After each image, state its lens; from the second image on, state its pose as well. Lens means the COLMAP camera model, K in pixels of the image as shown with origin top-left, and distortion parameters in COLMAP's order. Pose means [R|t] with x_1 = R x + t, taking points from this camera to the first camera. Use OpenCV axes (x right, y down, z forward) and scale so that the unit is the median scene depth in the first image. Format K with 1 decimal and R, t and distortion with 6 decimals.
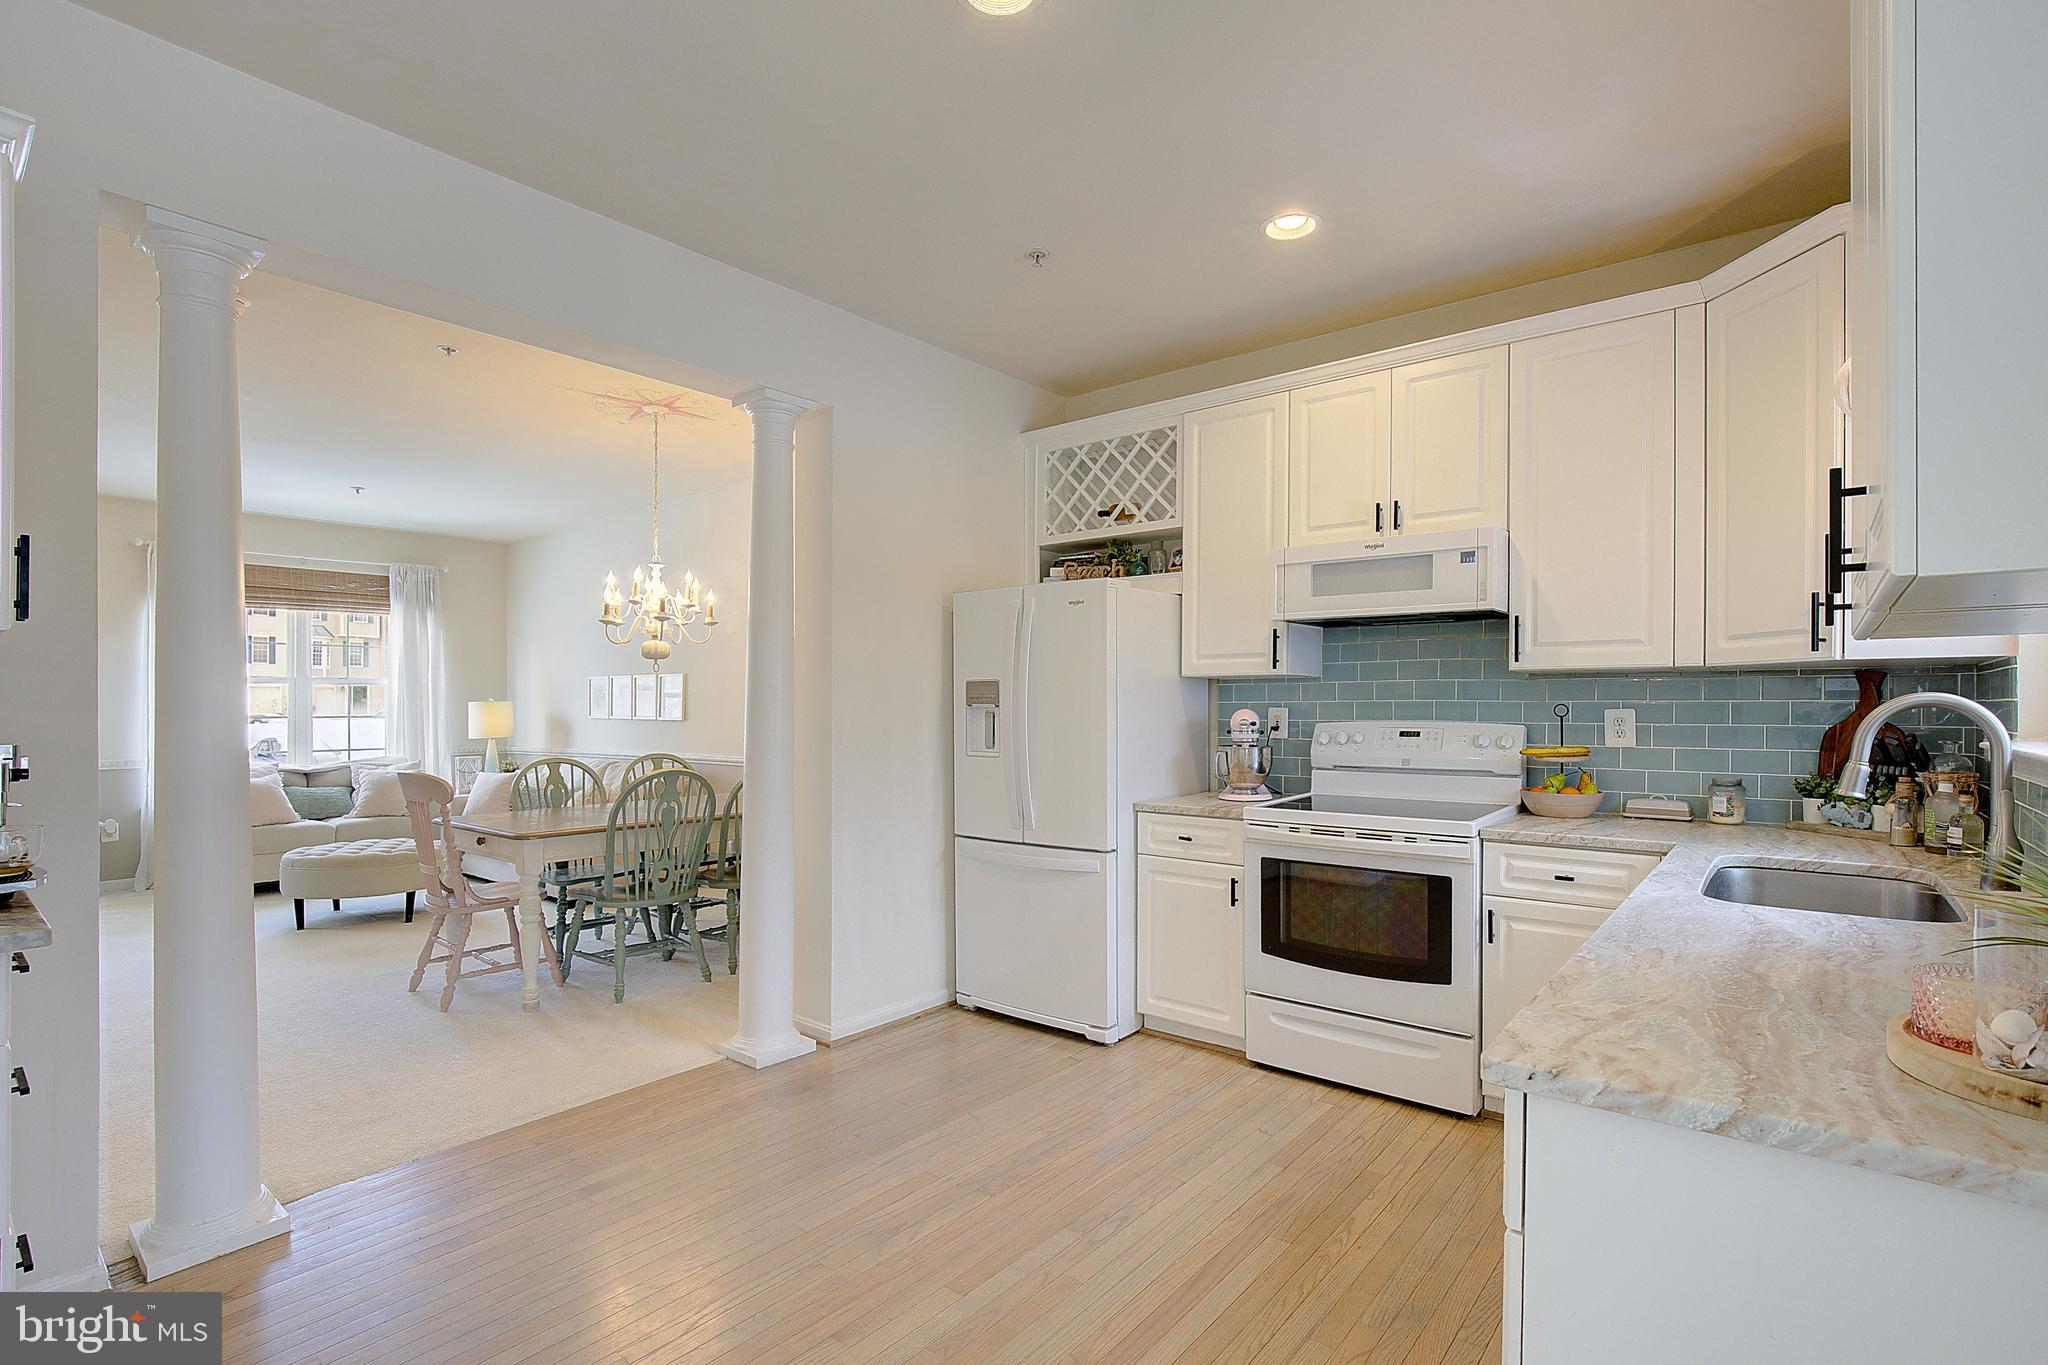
lens RADIAL K [[948.5, 0, 1033.5], [0, 948.5, 708.1], [0, 0, 1]] dist [-0.022567, 0.005344]
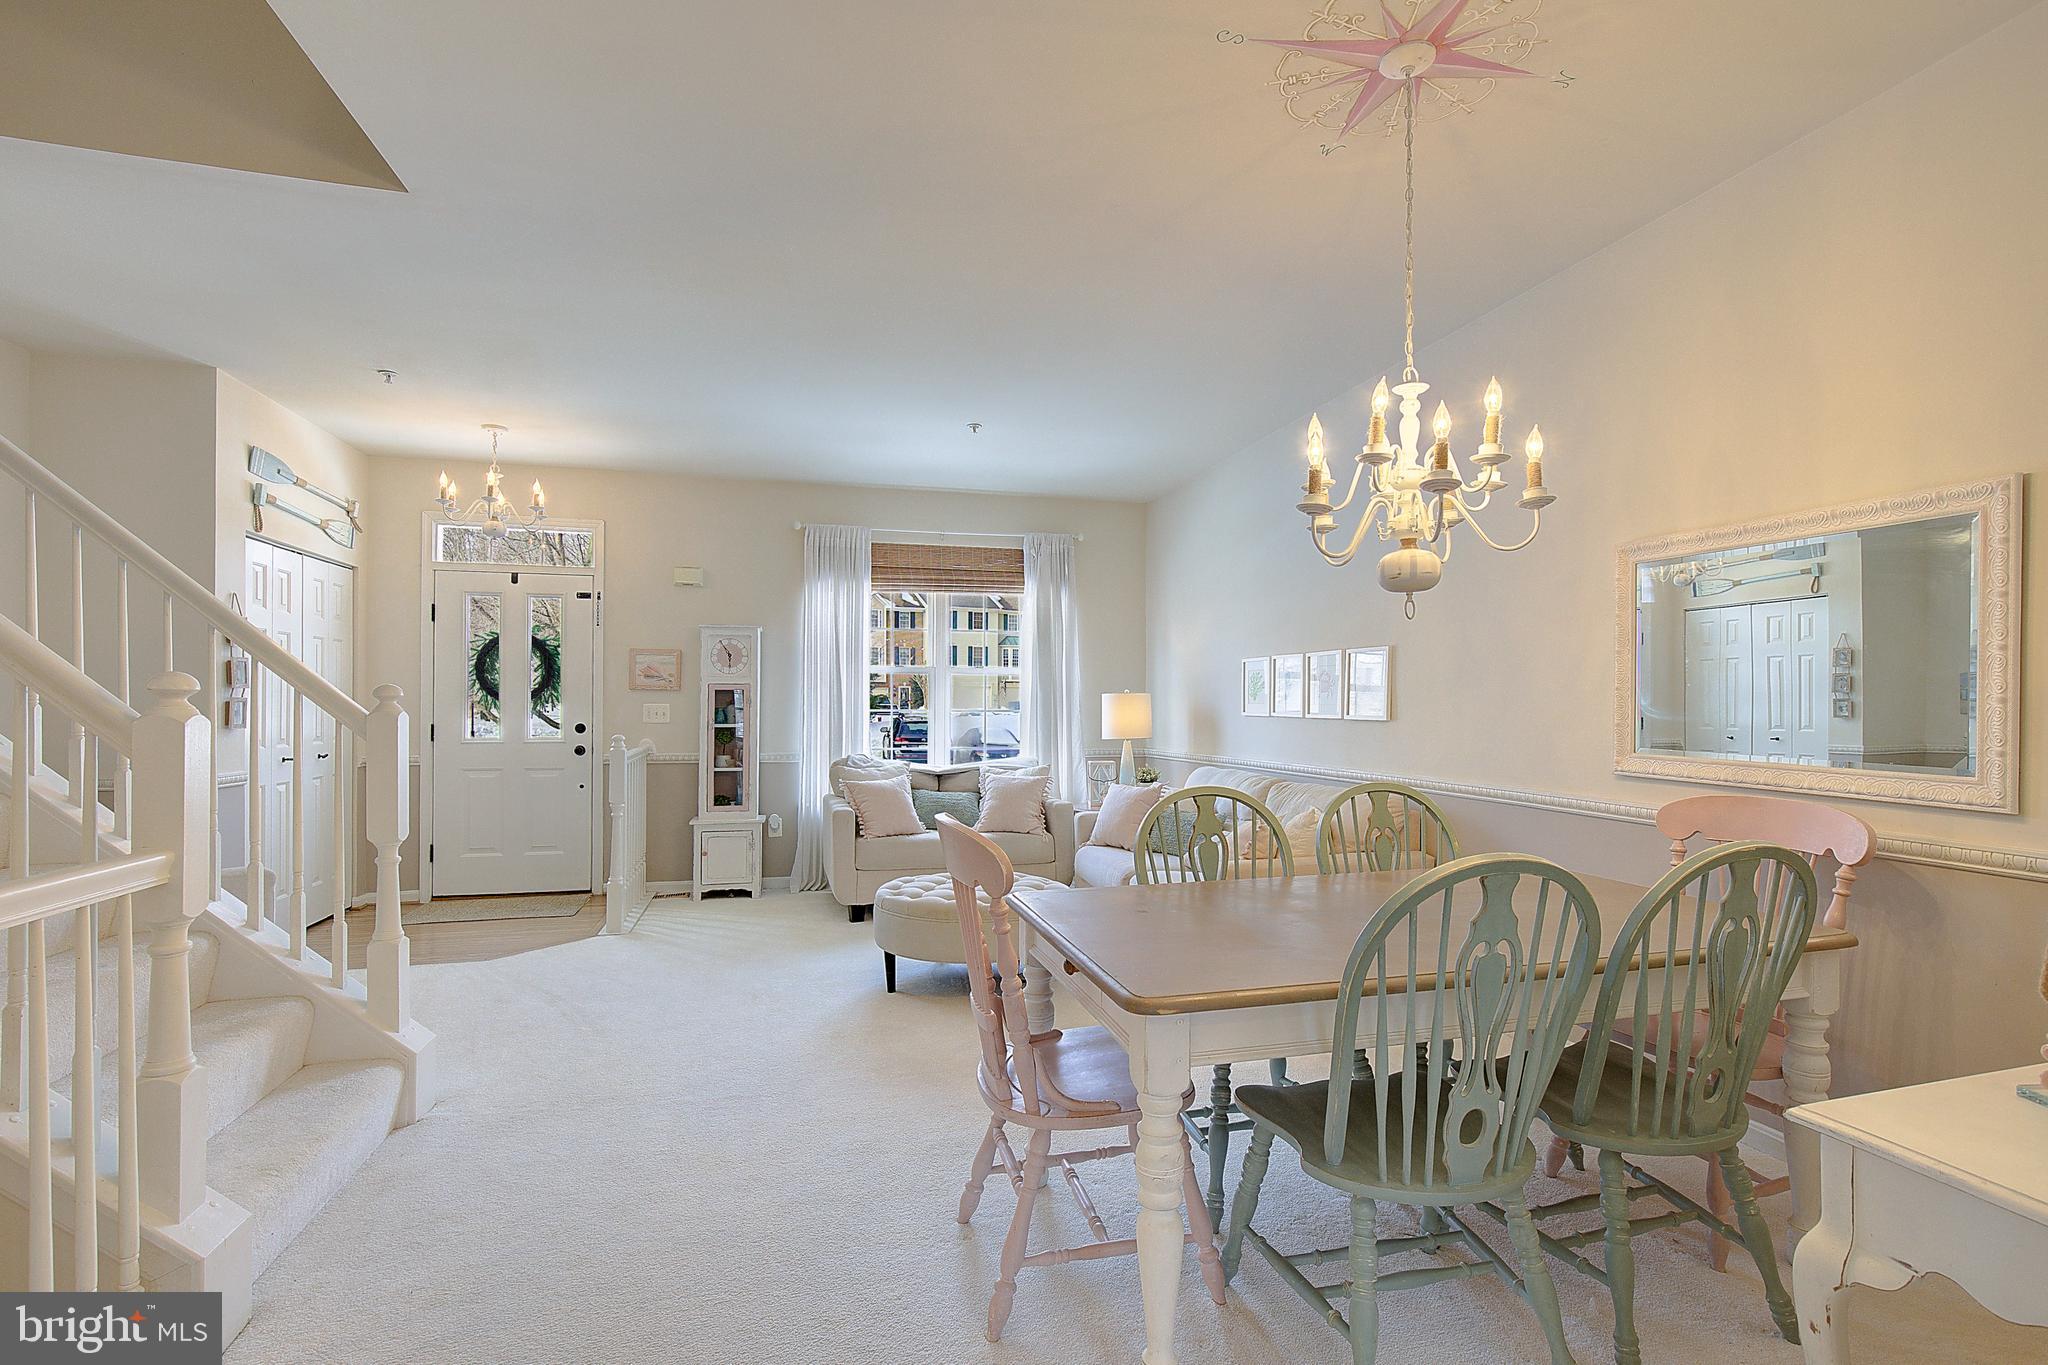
lens RADIAL K [[948.5, 0, 1061.5], [0, 948.5, 712.5], [0, 0, 1]] dist [-0.022567, 0.005344]
pose [[0.821018, 0.009189, -0.570828, -0.302983], [-0.005262, 0.999950, 0.008528, 0.005929], [0.570878, -0.003998, 0.821025, 0.575209]]
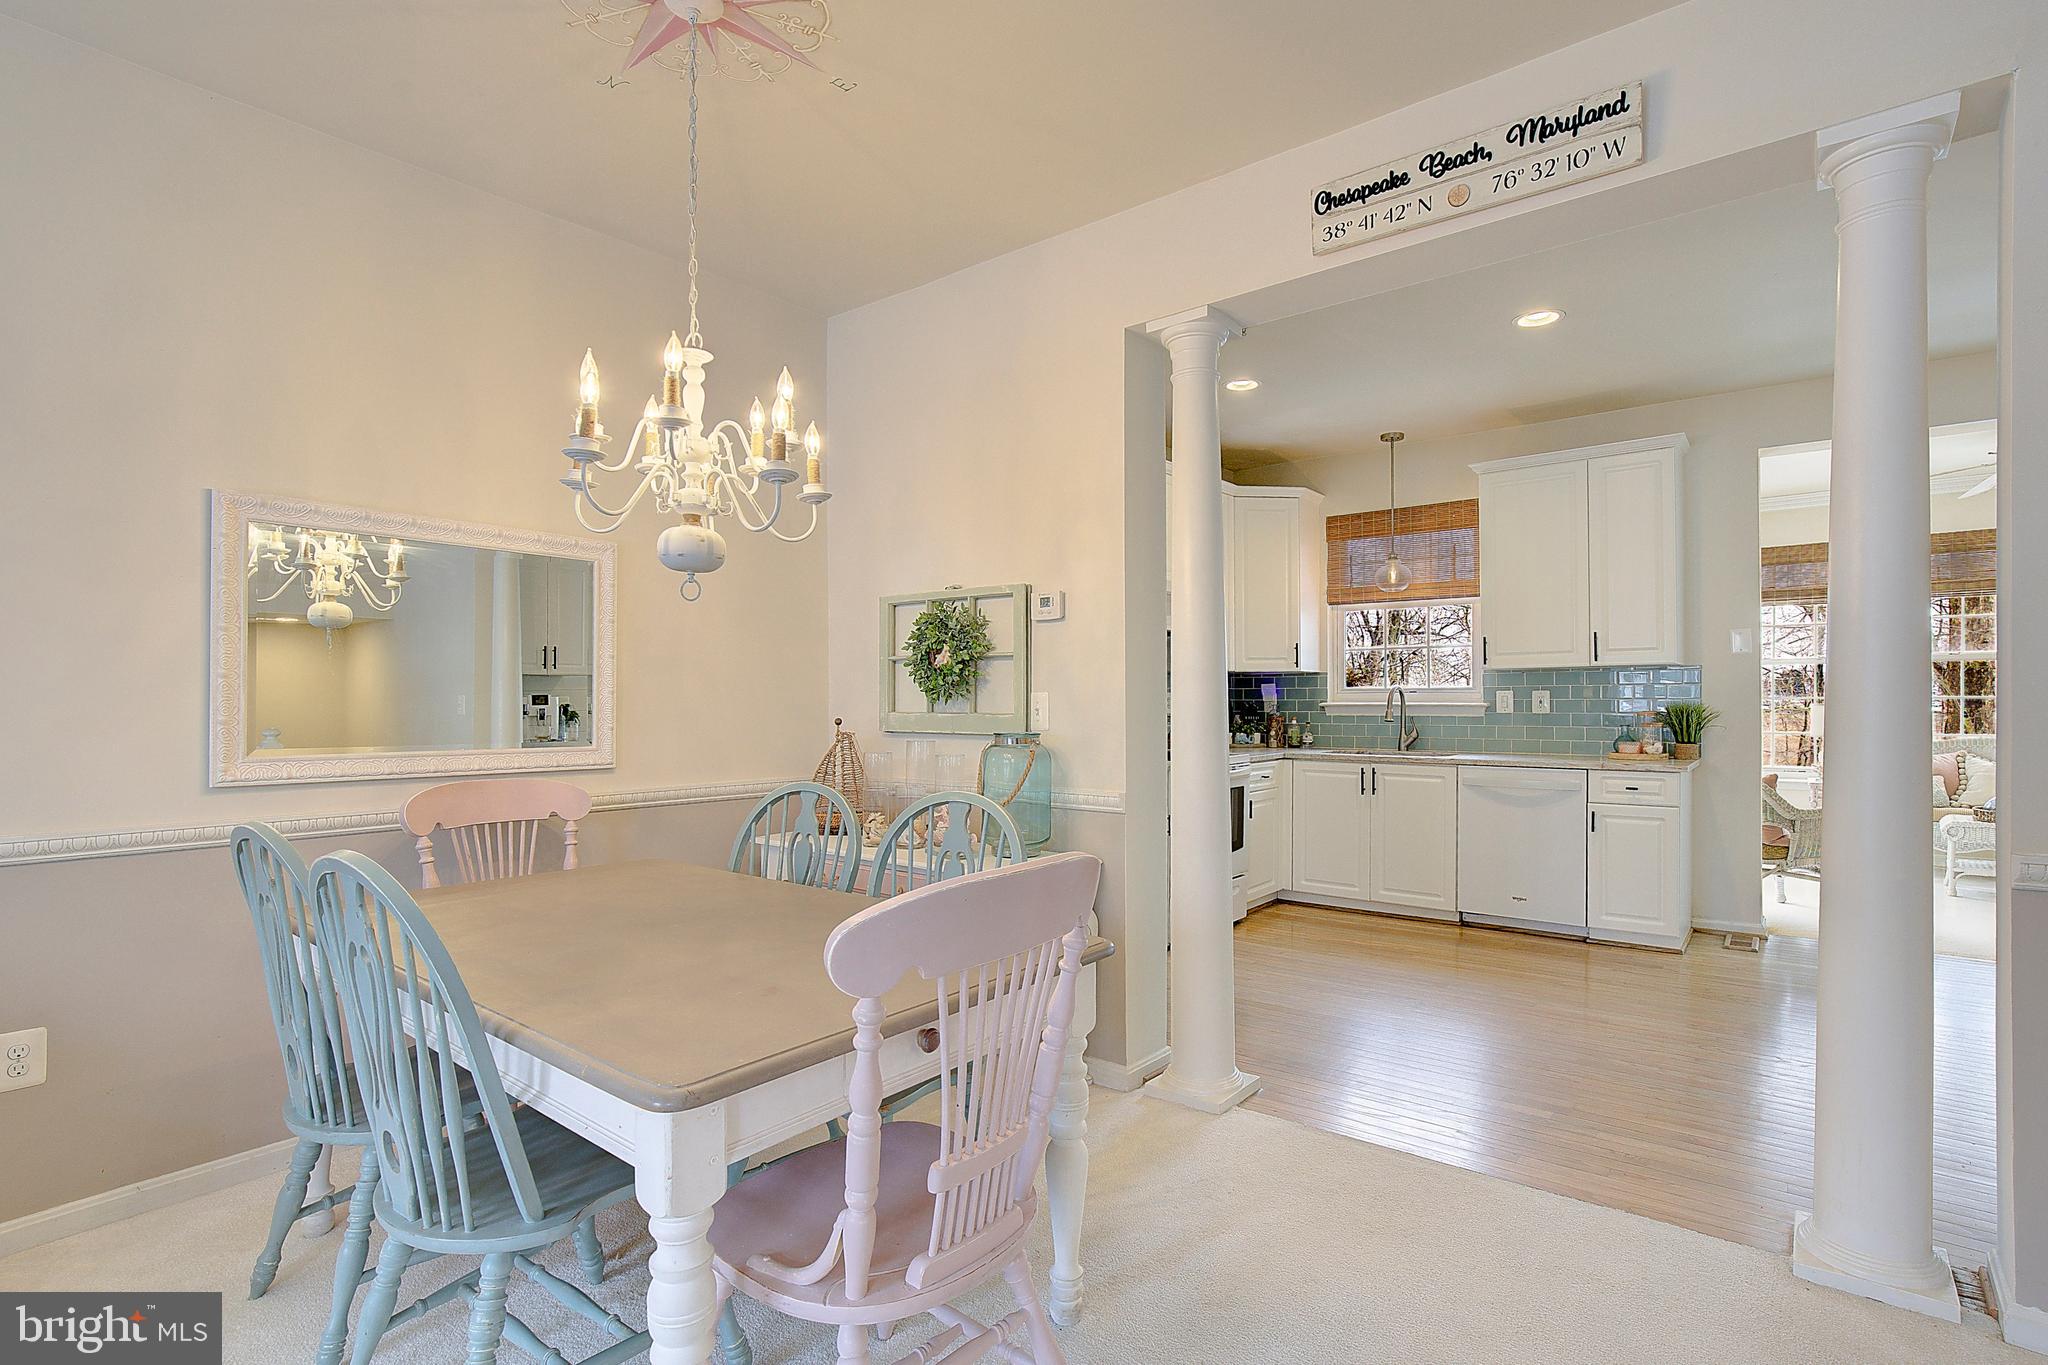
lens RADIAL K [[948.5, 0, 1030.4], [0, 948.5, 697.5], [0, 0, 1]] dist [-0.022567, 0.005344]
pose [[0.008297, 0.002458, 0.999963, -0.882675], [0.006737, 0.999974, -0.002514, 0.010169], [-0.999943, 0.006758, 0.008280, 0.912776]]
